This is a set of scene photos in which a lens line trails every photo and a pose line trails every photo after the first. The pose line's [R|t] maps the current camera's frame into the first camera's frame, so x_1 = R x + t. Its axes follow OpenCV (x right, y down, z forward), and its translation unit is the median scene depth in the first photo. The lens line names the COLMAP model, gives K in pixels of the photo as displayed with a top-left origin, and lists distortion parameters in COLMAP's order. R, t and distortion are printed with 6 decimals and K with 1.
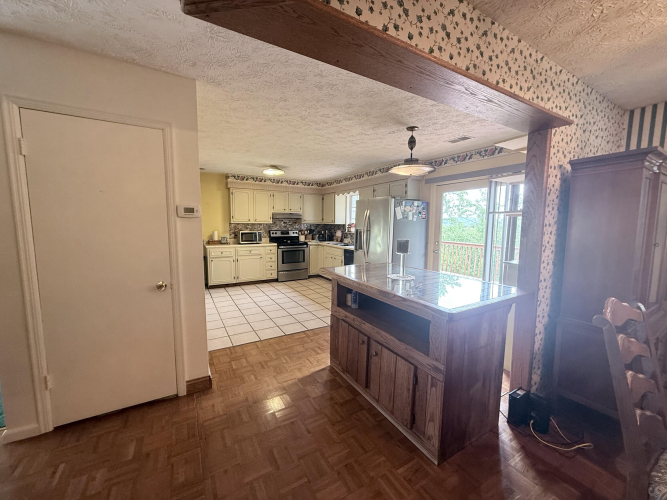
lens RADIAL K [[264.9, 0, 331.8], [0, 264.9, 250.3], [0, 0, 1]] dist [-0.008681, 0.000124]
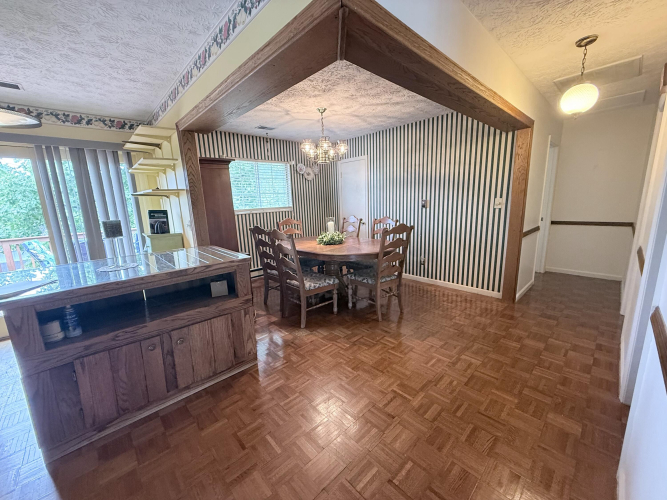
lens RADIAL K [[264.9, 0, 329.1], [0, 264.9, 249.0], [0, 0, 1]] dist [-0.008681, 0.000124]
pose [[-0.216847, -0.179622, 0.959538, -0.374995], [0.116835, 0.971086, 0.208188, -0.022400], [-0.969189, 0.157252, -0.189591, 0.308559]]
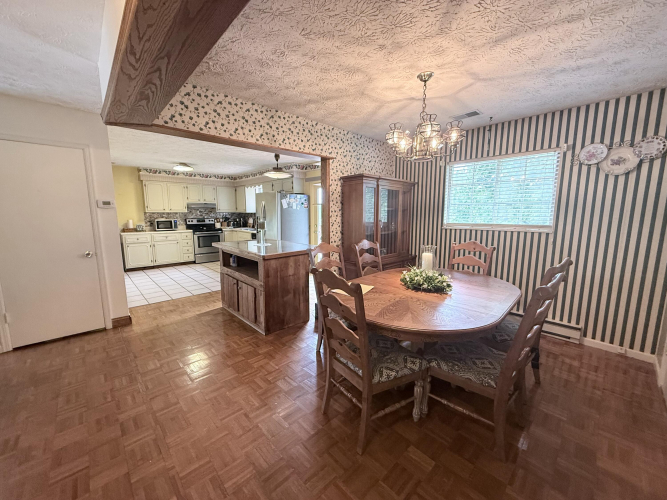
lens RADIAL K [[264.9, 0, 333.8], [0, 264.9, 249.7], [0, 0, 1]] dist [-0.008681, 0.000124]
pose [[0.972126, -0.039723, 0.231071, 0.163938], [0.030494, 0.998593, 0.043374, 0.039438], [-0.232469, -0.035119, 0.971970, -0.348977]]
